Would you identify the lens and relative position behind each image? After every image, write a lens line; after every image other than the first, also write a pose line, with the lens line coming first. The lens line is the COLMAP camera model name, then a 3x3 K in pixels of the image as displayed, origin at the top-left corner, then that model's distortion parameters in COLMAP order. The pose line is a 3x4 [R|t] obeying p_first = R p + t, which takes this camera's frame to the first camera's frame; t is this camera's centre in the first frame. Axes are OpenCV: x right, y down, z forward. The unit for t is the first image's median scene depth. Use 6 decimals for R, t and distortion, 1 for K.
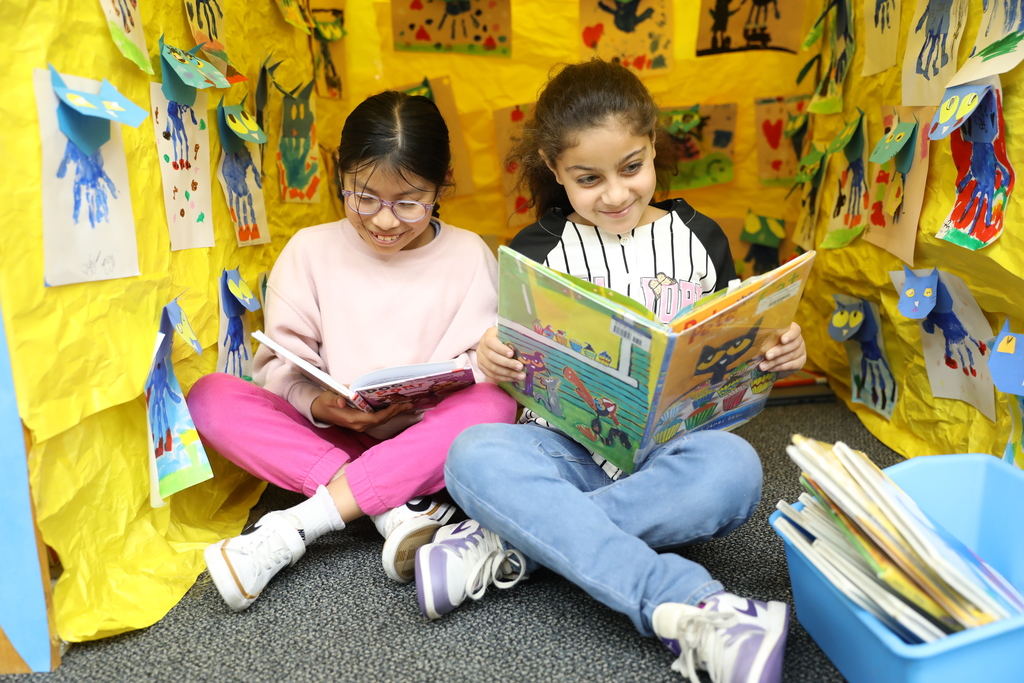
lens RADIAL K [[1010.0, 0, 515.6], [0, 1010.0, 340.5], [0, 0, 1]] dist [0.008657, 0.000000]
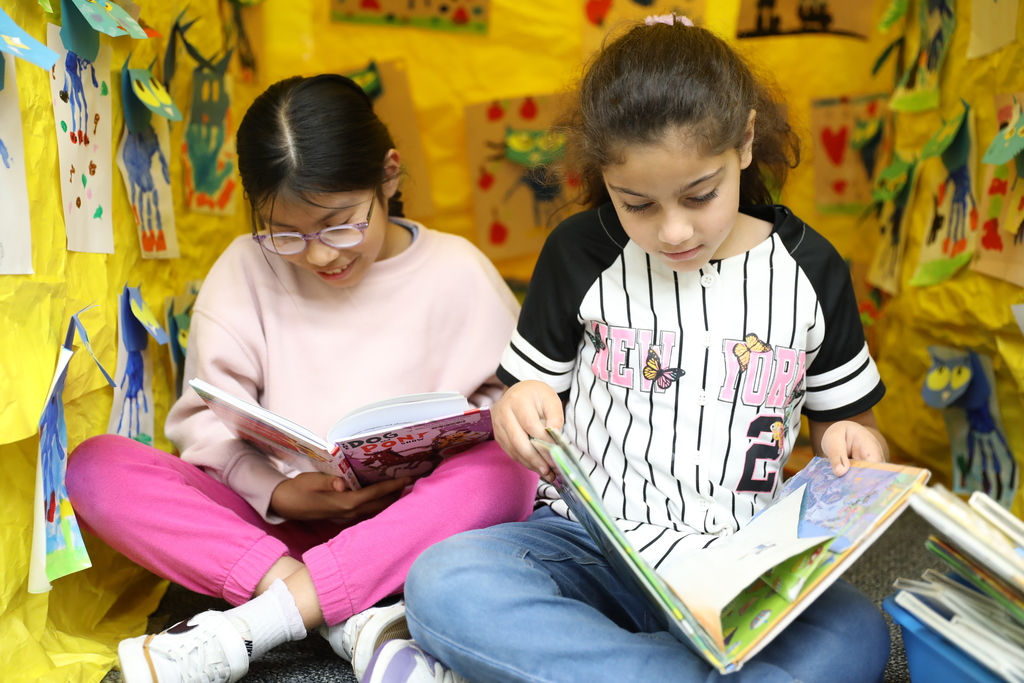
lens RADIAL K [[1413.3, 0, 514.6], [0, 1413.3, 343.2], [0, 0, 1]] dist [0.092722, 0.000000]
pose [[0.998473, 0.017658, 0.052339, -0.049507], [-0.013260, 0.996444, -0.083202, 0.045838], [-0.053622, 0.082381, 0.995157, -0.036658]]
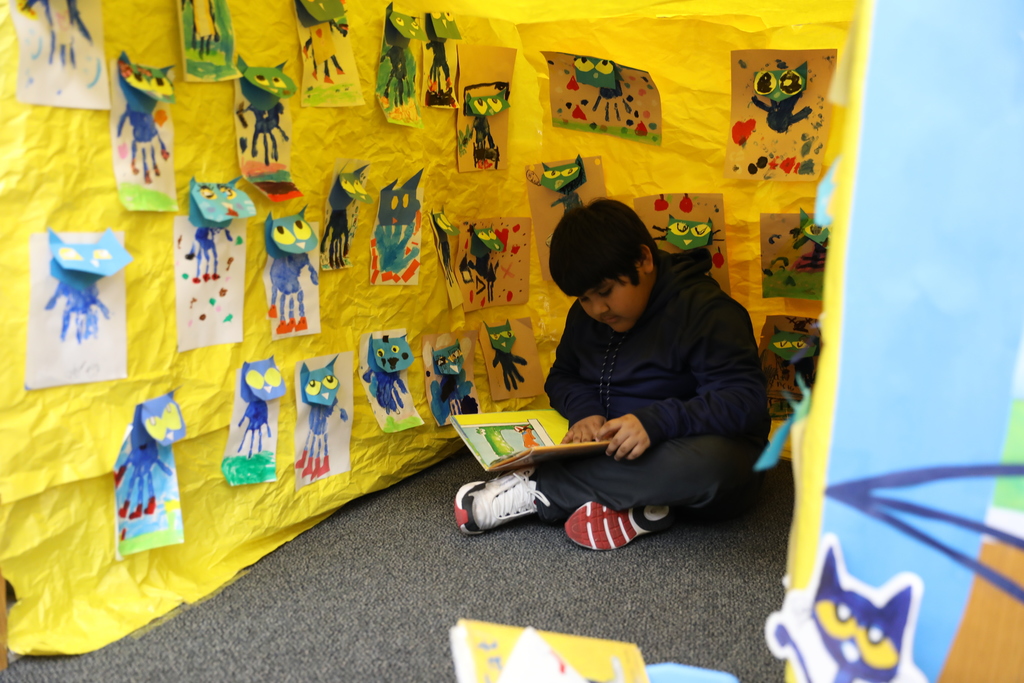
lens RADIAL K [[1224.6, 0, 513.3], [0, 1224.6, 336.9], [0, 0, 1]] dist [0.039094, 0.000000]
pose [[0.925501, 0.141867, -0.351172, 0.411362], [-0.142181, 0.989524, 0.025036, -0.149772], [0.351045, 0.026760, 0.935976, -0.183008]]
